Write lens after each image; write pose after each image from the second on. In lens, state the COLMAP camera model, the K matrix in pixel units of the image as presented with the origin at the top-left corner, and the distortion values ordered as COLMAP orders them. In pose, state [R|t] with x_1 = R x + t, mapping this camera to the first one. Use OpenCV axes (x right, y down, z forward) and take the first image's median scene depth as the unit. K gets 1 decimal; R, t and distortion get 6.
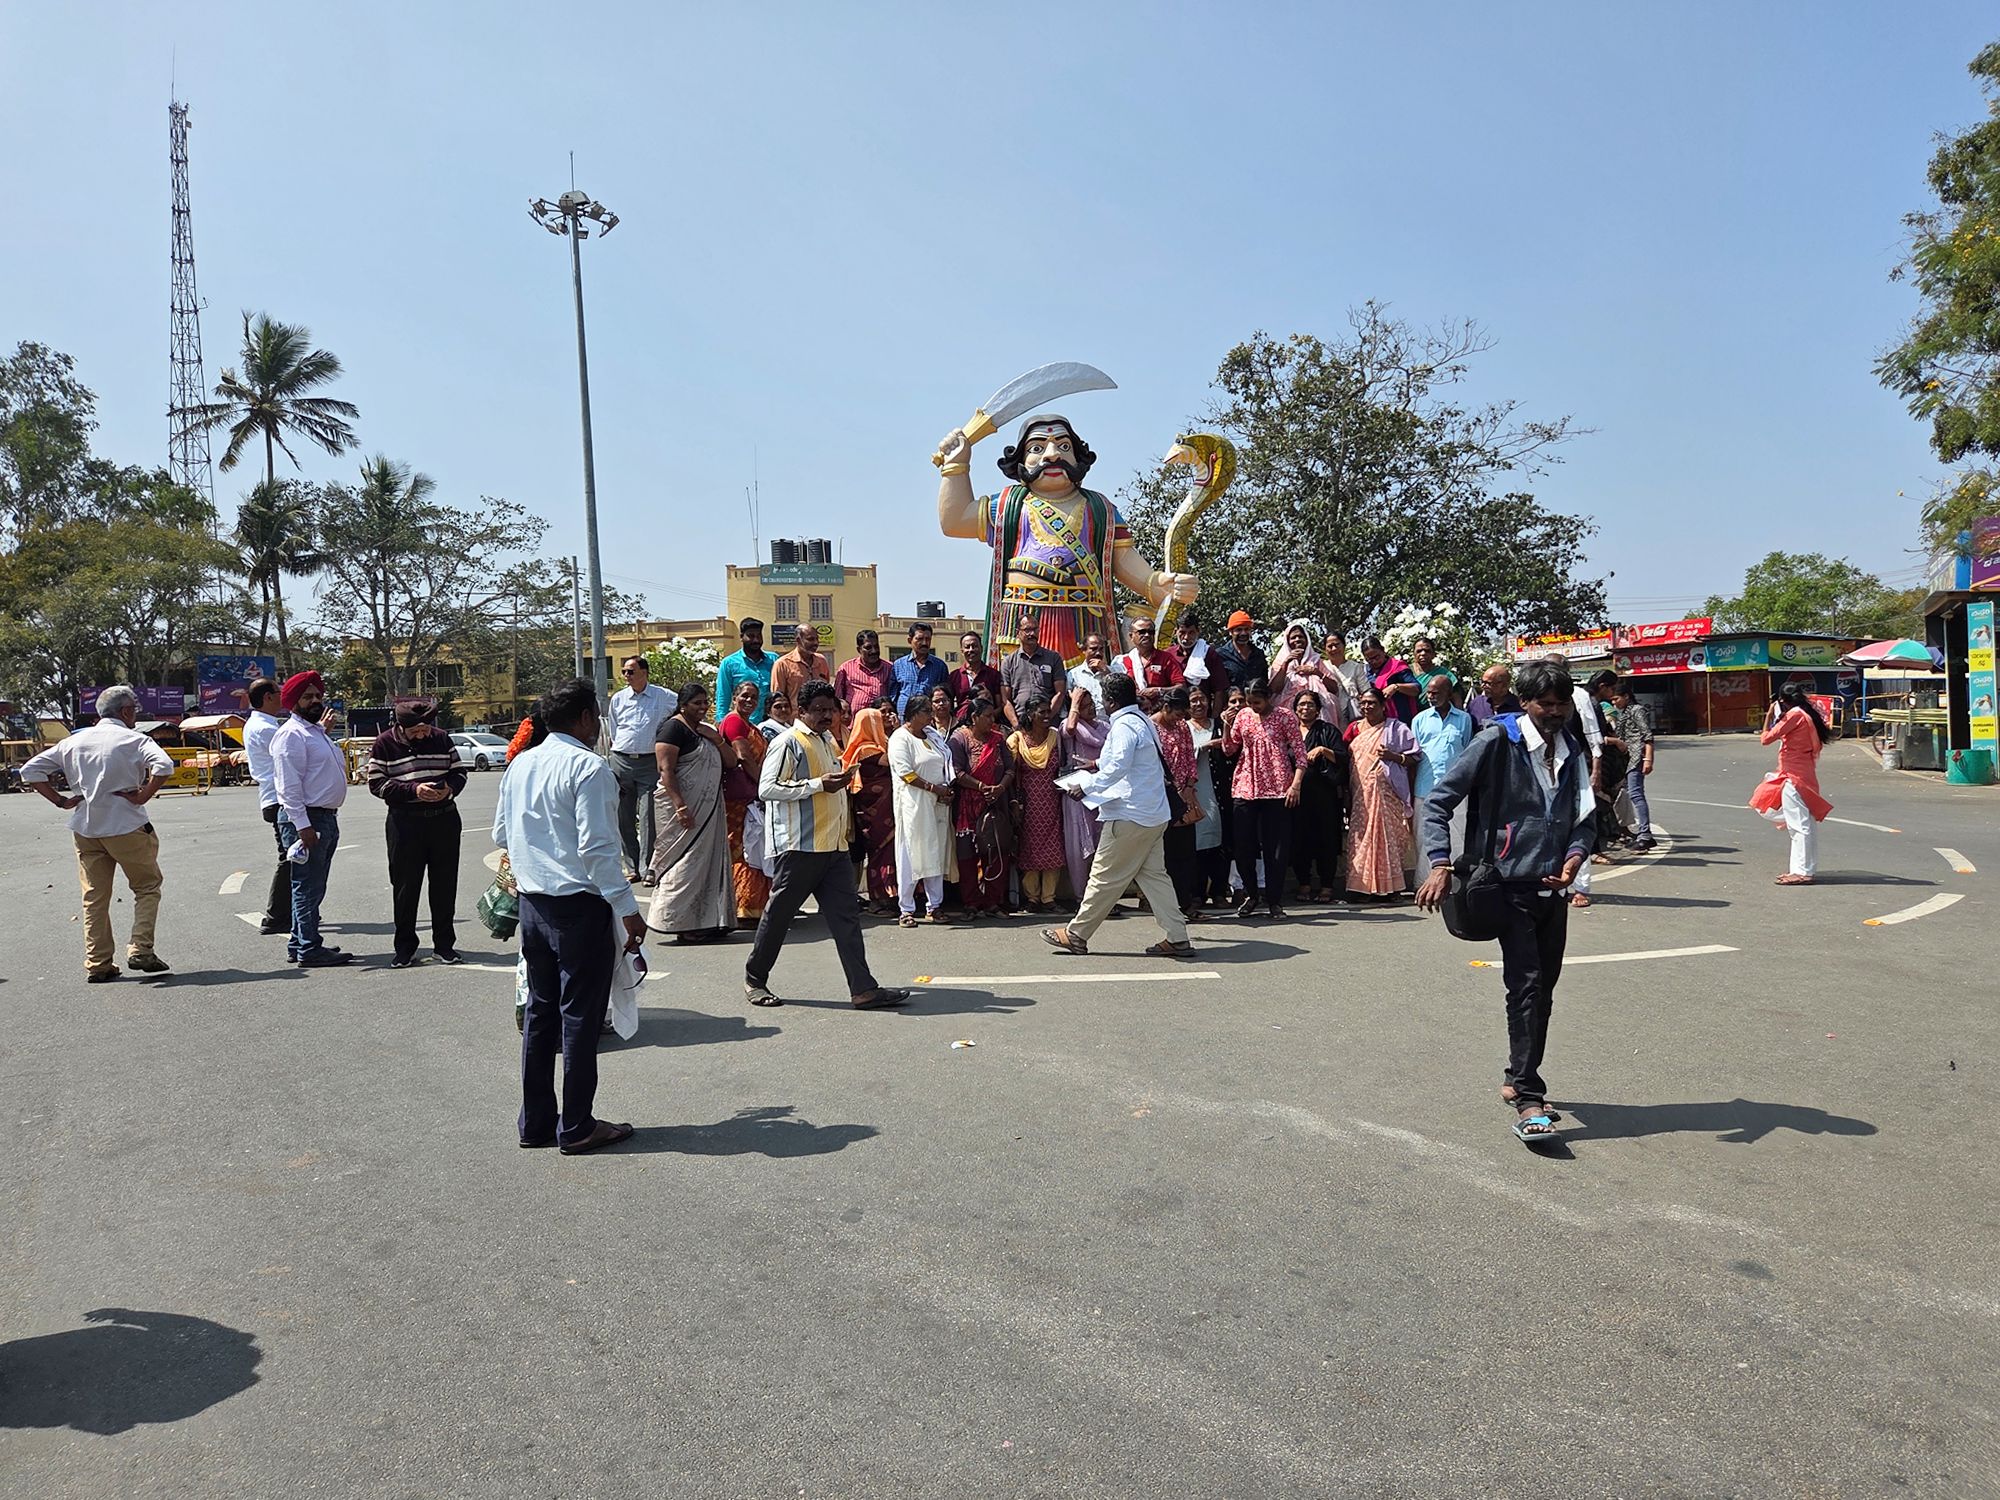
lens RADIAL K [[1397.9, 0, 1000.0], [0, 1397.9, 750.0], [0, 0, 1]] dist [0.092994, -0.071502]
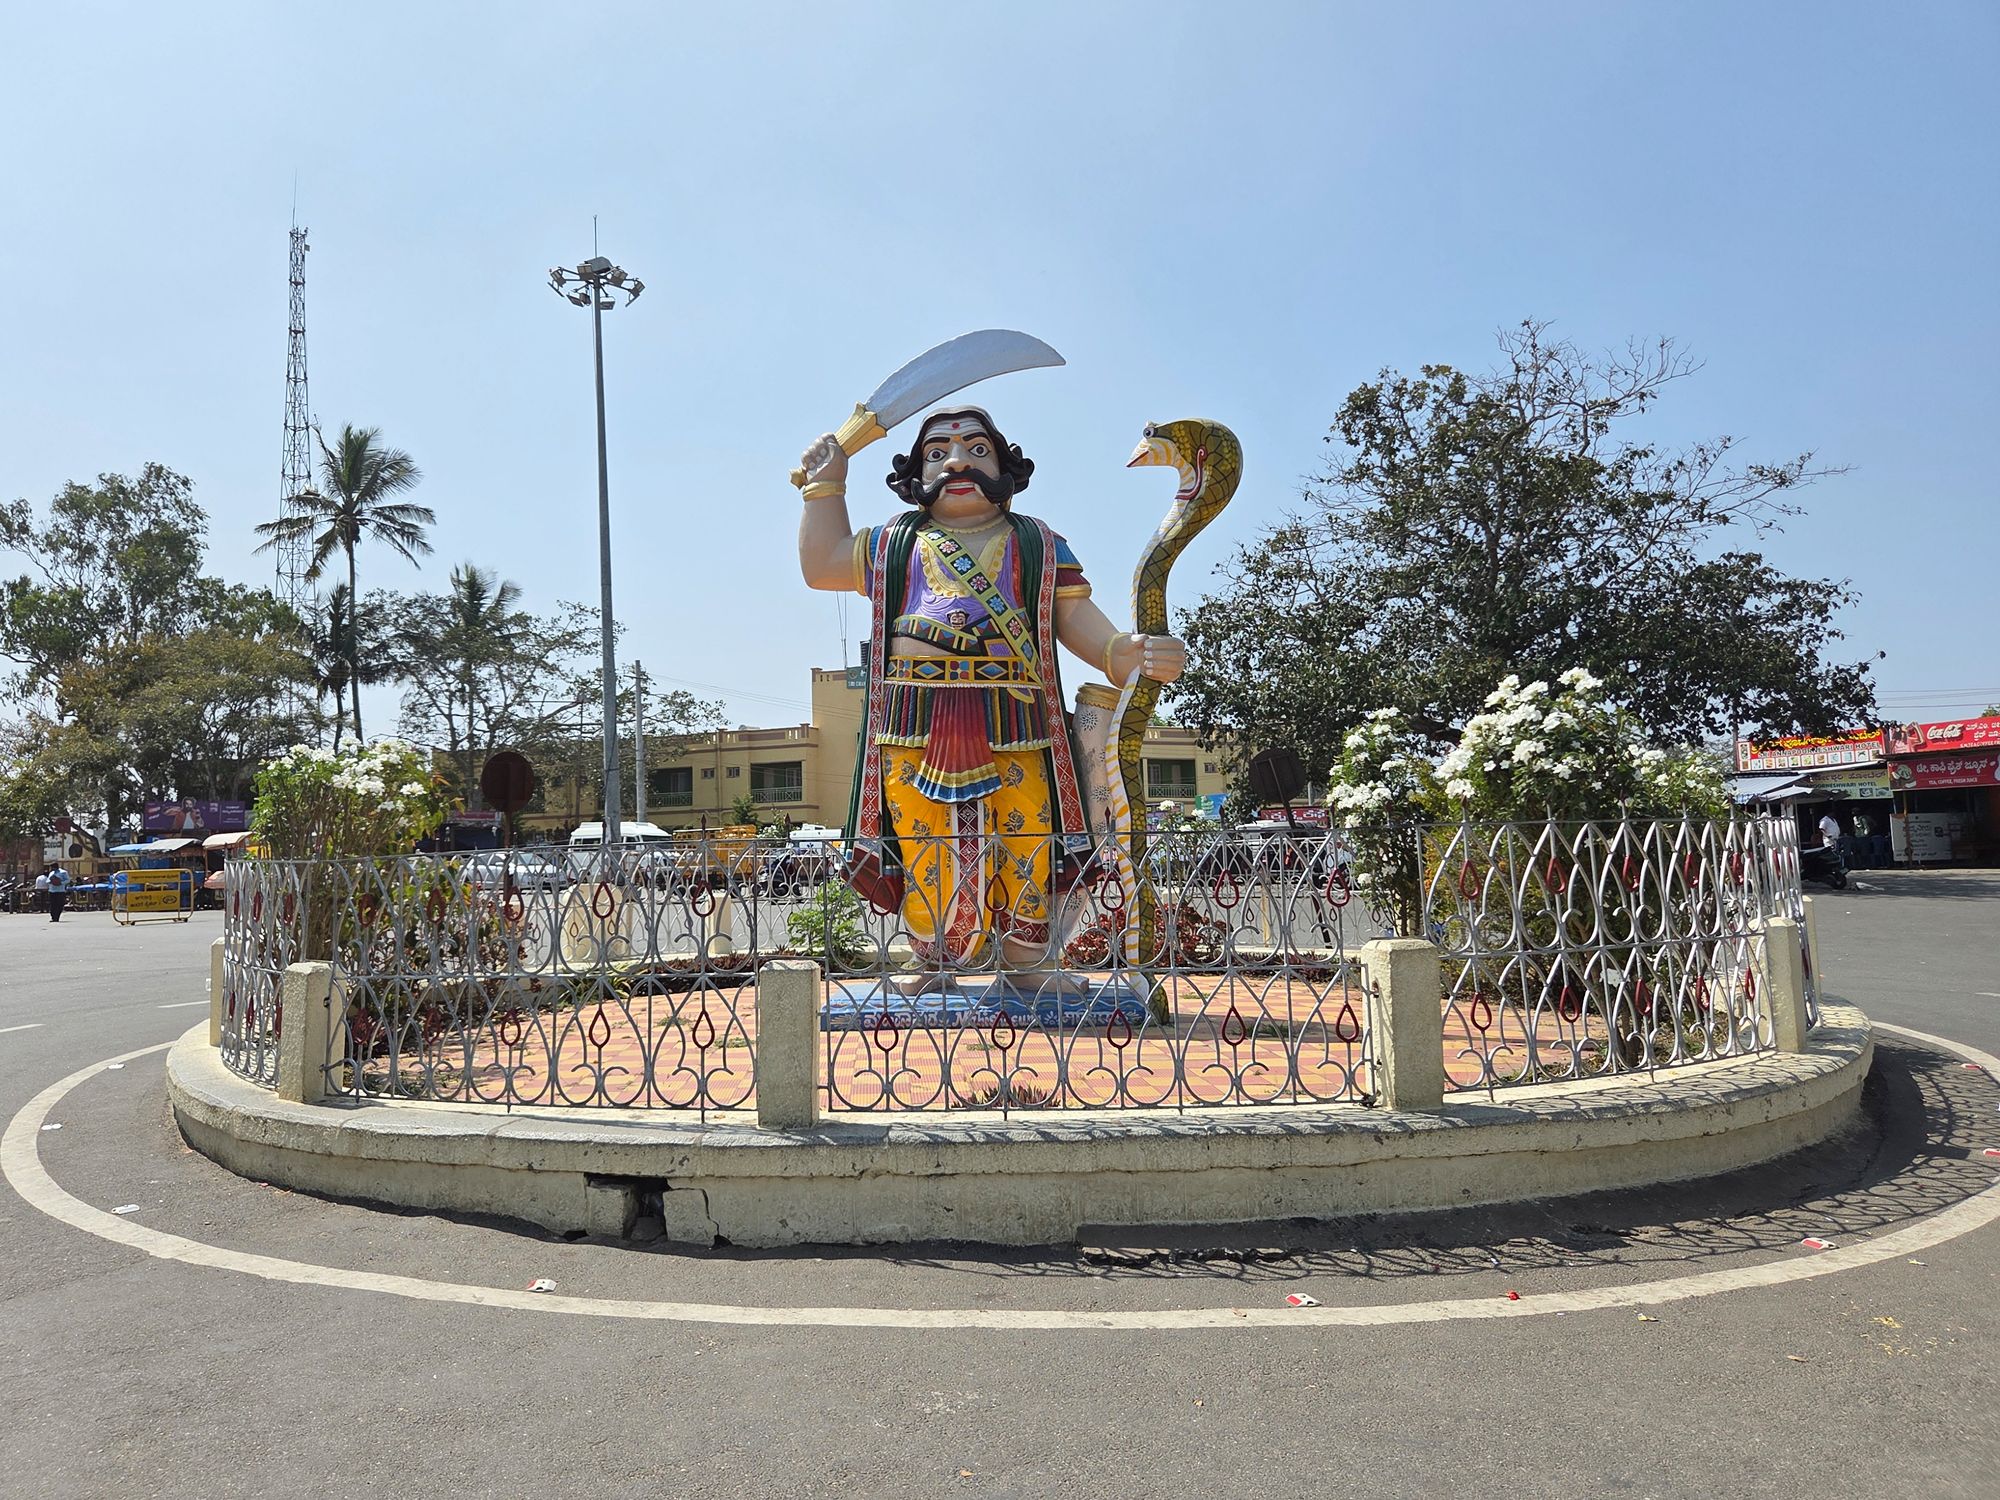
lens RADIAL K [[1487.0, 0, 891.0], [0, 1487.0, 751.7], [0, 0, 1]] dist [0.058087, -0.001901]
pose [[0.985720, -0.004749, -0.168328, 0.045849], [-0.008084, 0.997115, -0.075469, -0.007289], [0.168201, 0.075752, 0.982838, 0.114363]]
